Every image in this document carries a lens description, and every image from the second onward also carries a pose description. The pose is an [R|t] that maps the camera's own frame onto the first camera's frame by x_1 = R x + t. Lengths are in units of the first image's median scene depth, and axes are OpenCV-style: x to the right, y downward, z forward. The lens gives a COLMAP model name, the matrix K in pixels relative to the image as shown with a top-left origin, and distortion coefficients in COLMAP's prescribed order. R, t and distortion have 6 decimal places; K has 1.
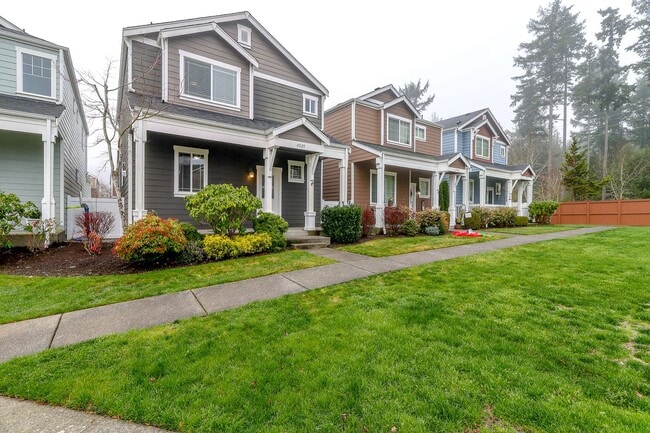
lens RADIAL K [[298.2, 0, 330.2], [0, 298.2, 215.9], [0, 0, 1]] dist [0.002786, 0.000272]
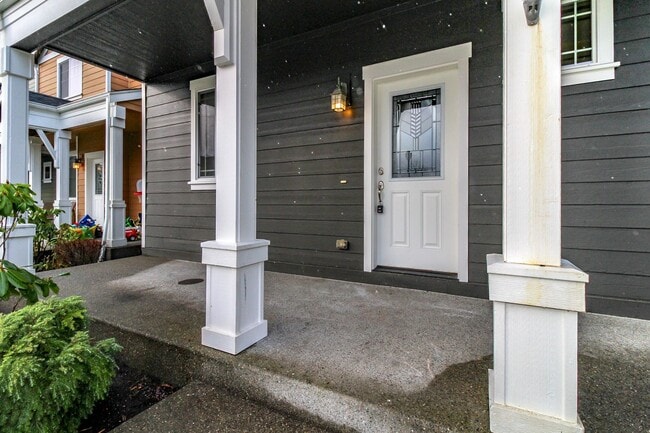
lens RADIAL K [[310.3, 0, 325.2], [0, 310.3, 204.2], [0, 0, 1]] dist [0.001092, -0.000371]
pose [[0.445438, -0.002158, -0.895310, 0.001168], [-0.001609, 0.999994, -0.003211, -0.035688], [0.895311, 0.002871, 0.445431, 0.851811]]
